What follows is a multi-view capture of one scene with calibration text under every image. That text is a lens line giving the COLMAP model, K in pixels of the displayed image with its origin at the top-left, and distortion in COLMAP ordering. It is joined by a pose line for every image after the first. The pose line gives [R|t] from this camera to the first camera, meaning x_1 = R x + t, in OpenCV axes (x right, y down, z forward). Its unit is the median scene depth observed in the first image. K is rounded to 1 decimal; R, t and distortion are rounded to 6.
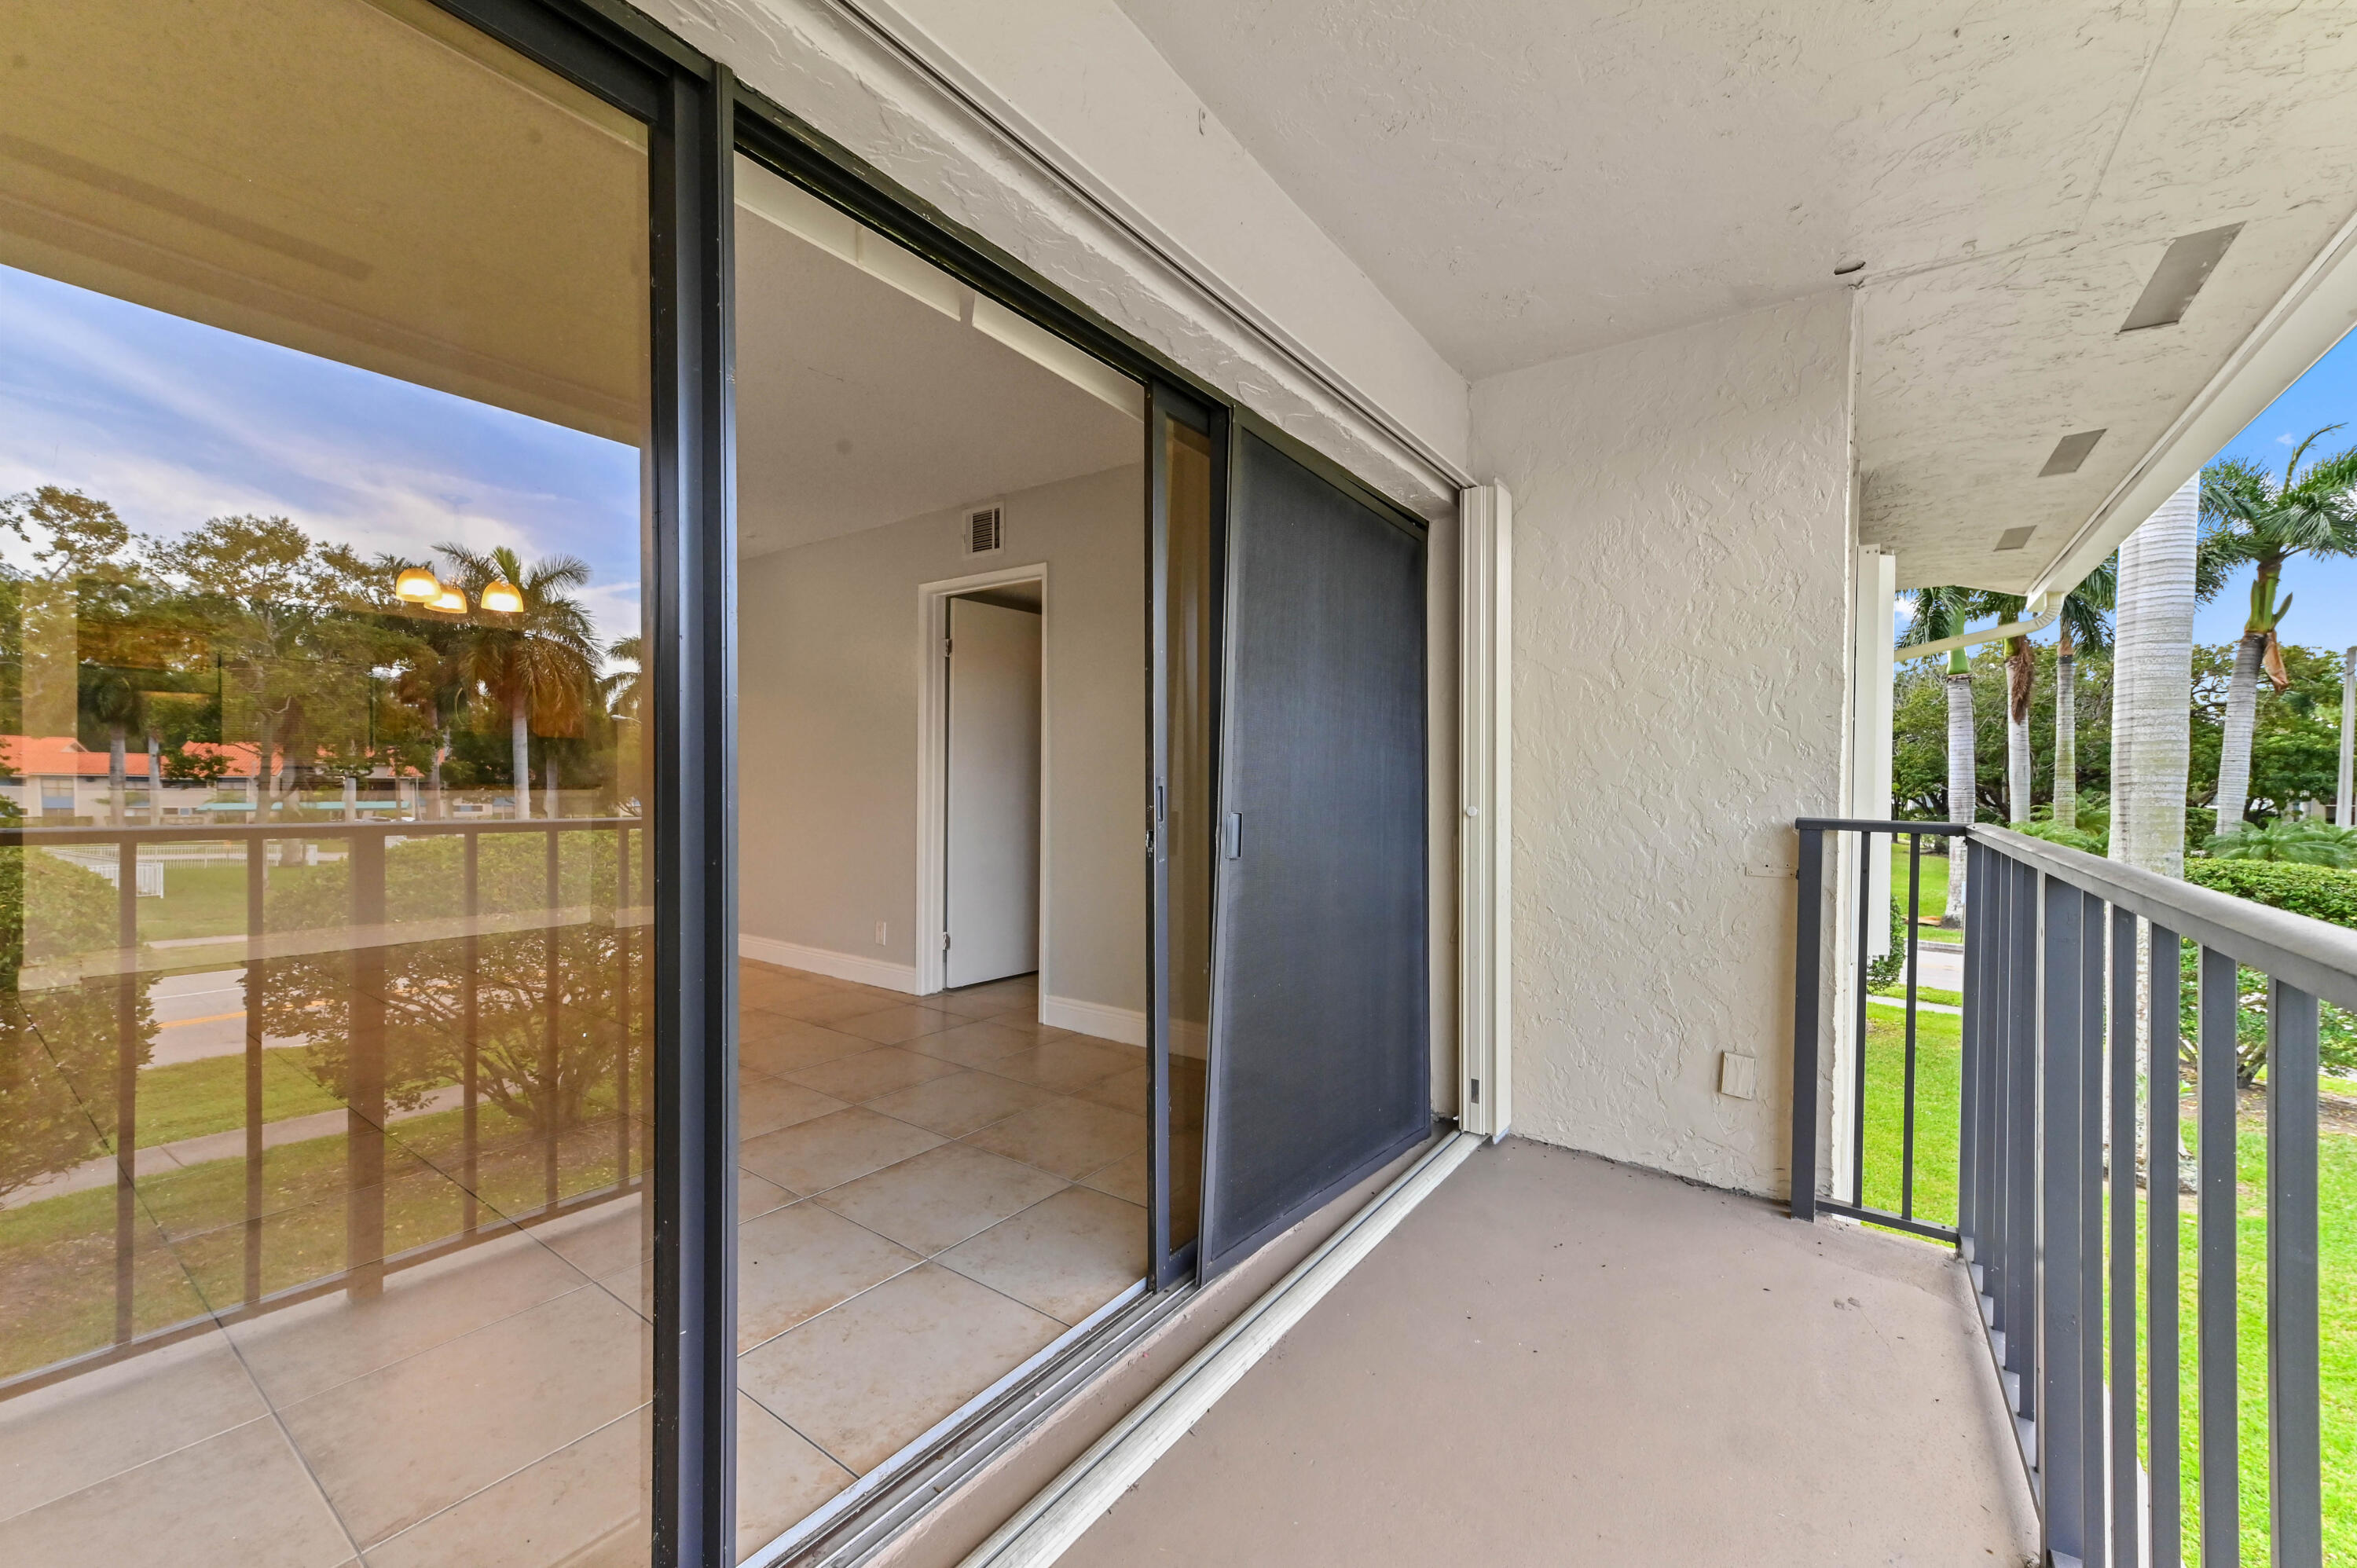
lens RADIAL K [[922.6, 0, 1190.5], [0, 922.6, 794.0], [0, 0, 1]] dist [0.009509, 0.002008]
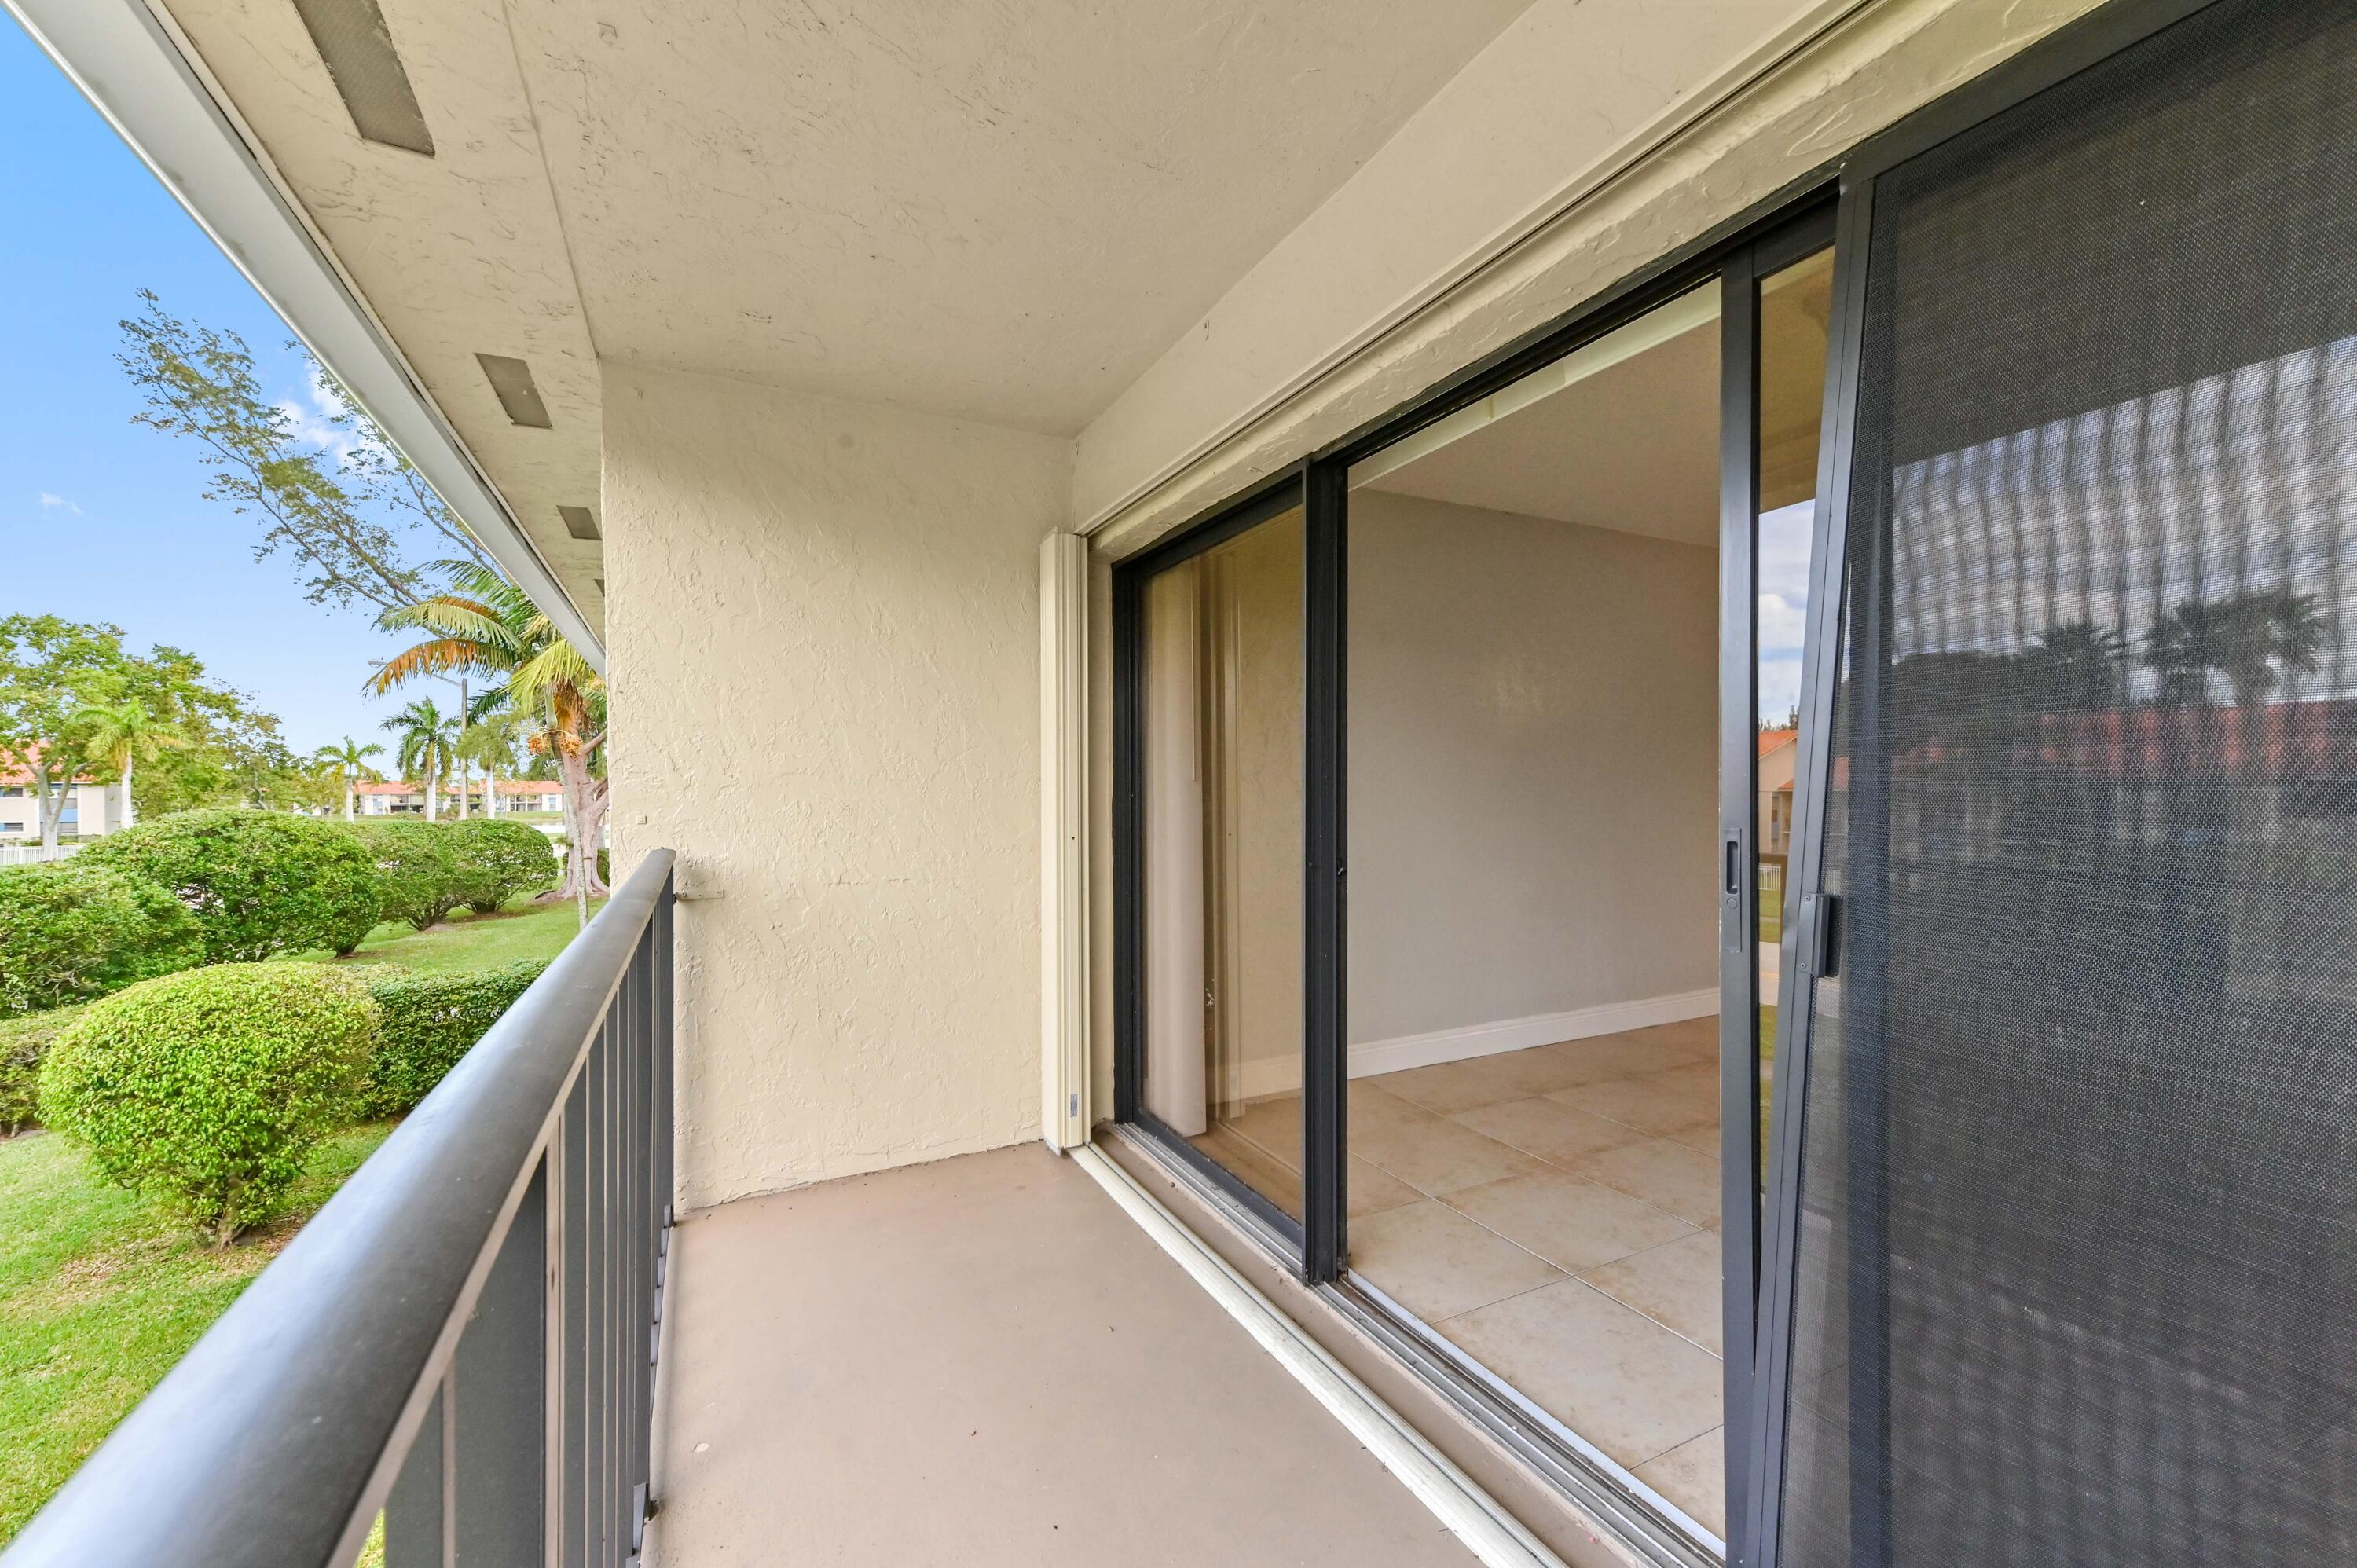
lens RADIAL K [[922.6, 0, 1180.3], [0, 922.6, 802.1], [0, 0, 1]] dist [0.009509, 0.002008]
pose [[-0.464864, -0.001087, -0.885381, 0.899566], [-0.008736, 0.999956, 0.003360, -0.040981], [0.885339, 0.009296, -0.464853, 1.127584]]
